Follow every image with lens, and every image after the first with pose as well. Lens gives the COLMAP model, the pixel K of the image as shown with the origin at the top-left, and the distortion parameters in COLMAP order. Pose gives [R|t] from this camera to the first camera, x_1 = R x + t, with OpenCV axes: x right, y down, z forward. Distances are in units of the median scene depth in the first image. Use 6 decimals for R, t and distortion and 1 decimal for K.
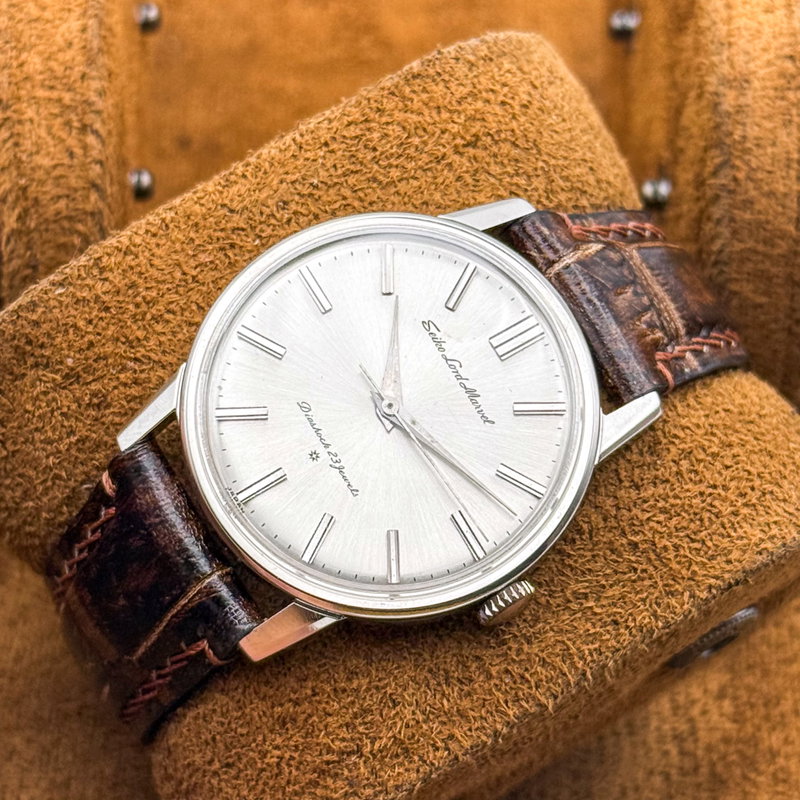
lens RADIAL K [[2811.9, 0, 400.0], [0, 2811.9, 400.0], [0, 0, 1]] dist [0.013518, 0.529811]
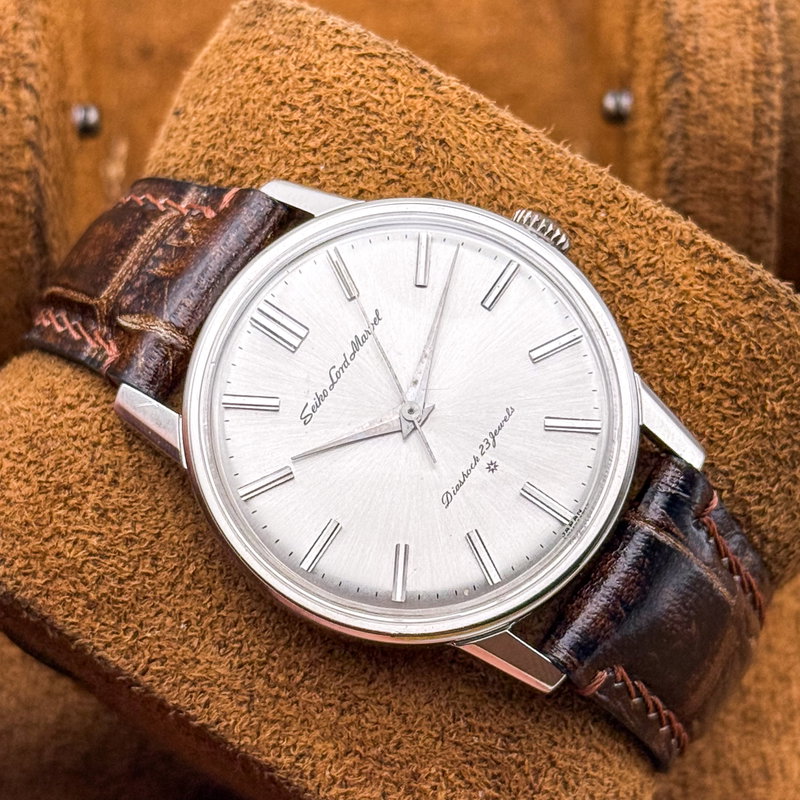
lens RADIAL K [[2811.9, 0, 400.0], [0, 2811.9, 400.0], [0, 0, 1]] dist [0.013518, 0.529811]
pose [[-0.417594, -0.887407, 0.195253, -0.175771], [0.876052, -0.336186, 0.345706, -0.313103], [-0.241141, 0.315416, 0.917804, 0.152354]]
